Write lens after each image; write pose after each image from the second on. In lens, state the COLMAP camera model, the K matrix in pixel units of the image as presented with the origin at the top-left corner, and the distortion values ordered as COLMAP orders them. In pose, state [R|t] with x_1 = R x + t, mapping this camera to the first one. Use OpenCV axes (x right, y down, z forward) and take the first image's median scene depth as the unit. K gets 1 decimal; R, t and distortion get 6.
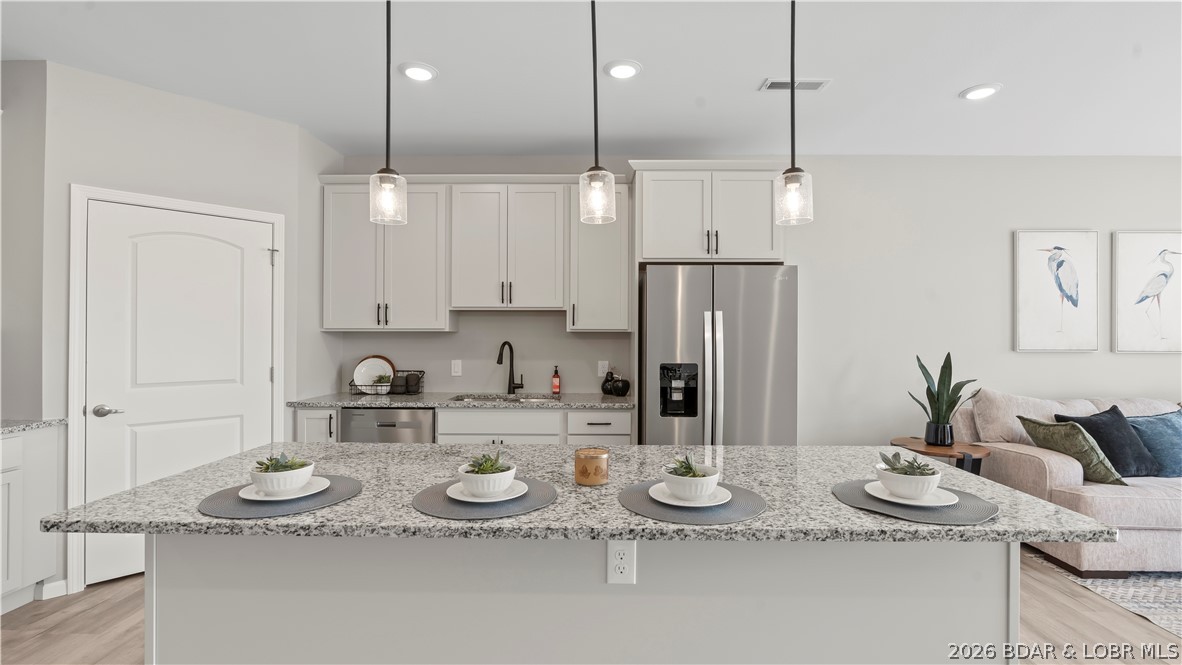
lens RADIAL K [[529.8, 0, 589.9], [0, 529.8, 336.2], [0, 0, 1]] dist [-0.004787, 0.000378]
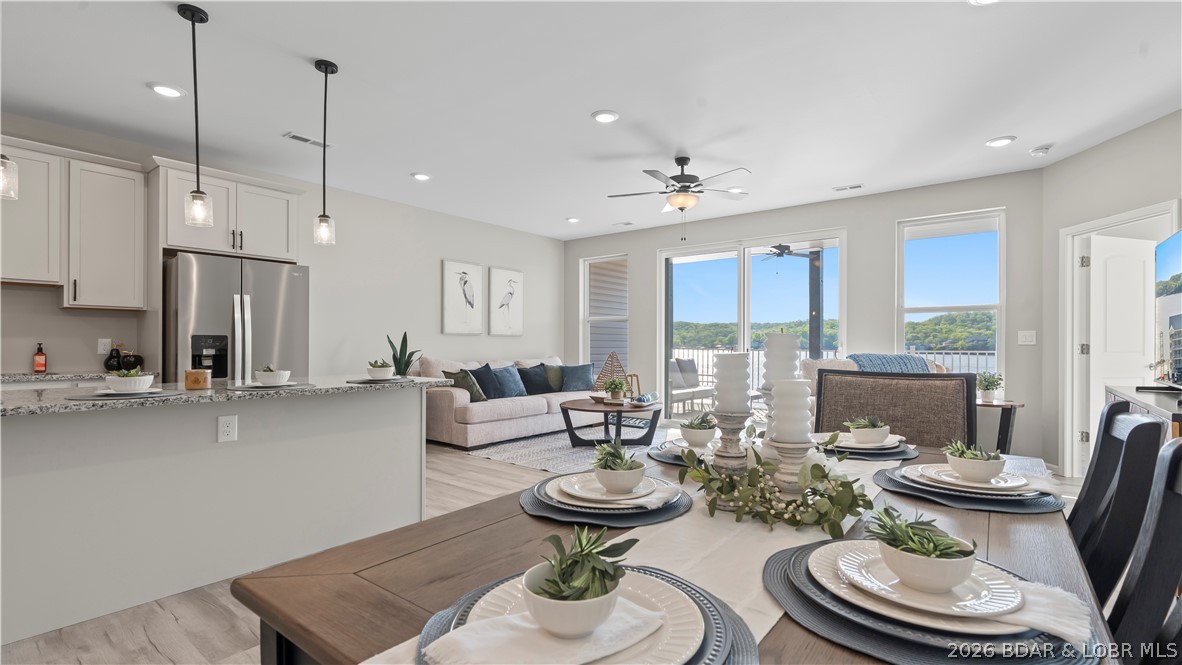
lens RADIAL K [[532.4, 0, 592.6], [0, 532.4, 340.0], [0, 0, 1]] dist [-0.003707, 0.000068]
pose [[0.607744, 0.002499, 0.794129, -0.233430], [-0.001053, 0.999997, -0.002341, 0.055449], [-0.794132, 0.000586, 0.607745, -0.392487]]
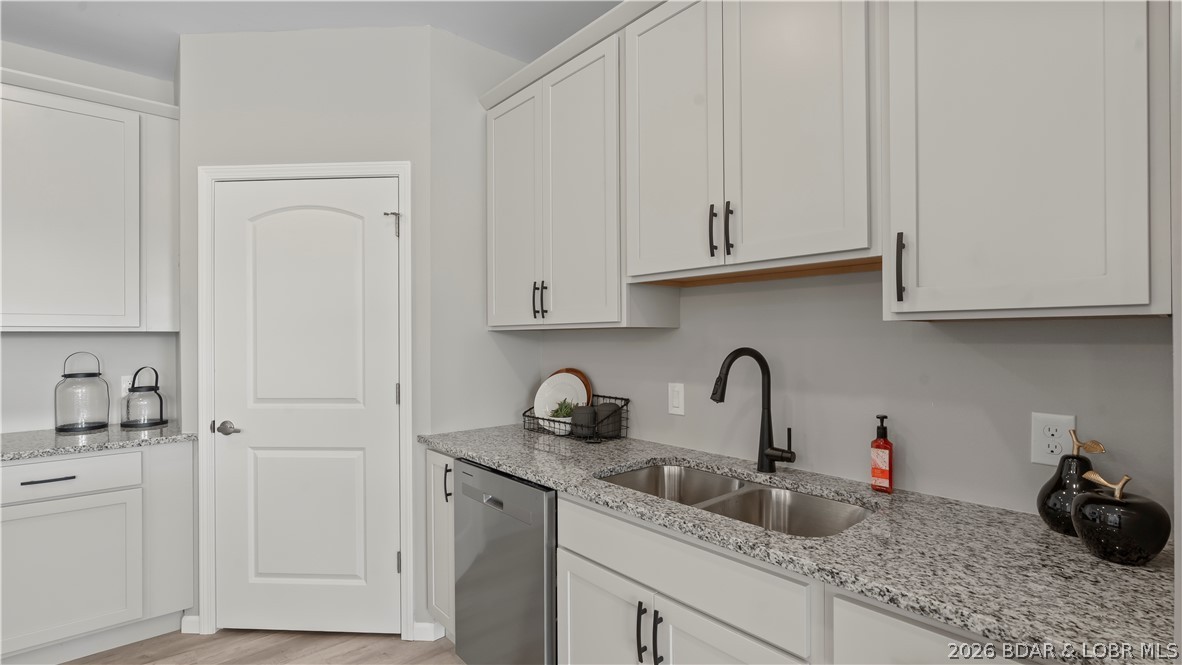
lens RADIAL K [[532.4, 0, 592.6], [0, 532.4, 340.0], [0, 0, 1]] dist [-0.003707, 0.000068]
pose [[0.673867, -0.002283, -0.738849, 0.079625], [0.008432, 0.999954, 0.004600, 0.000217], [0.738805, -0.009330, 0.673855, 0.652317]]
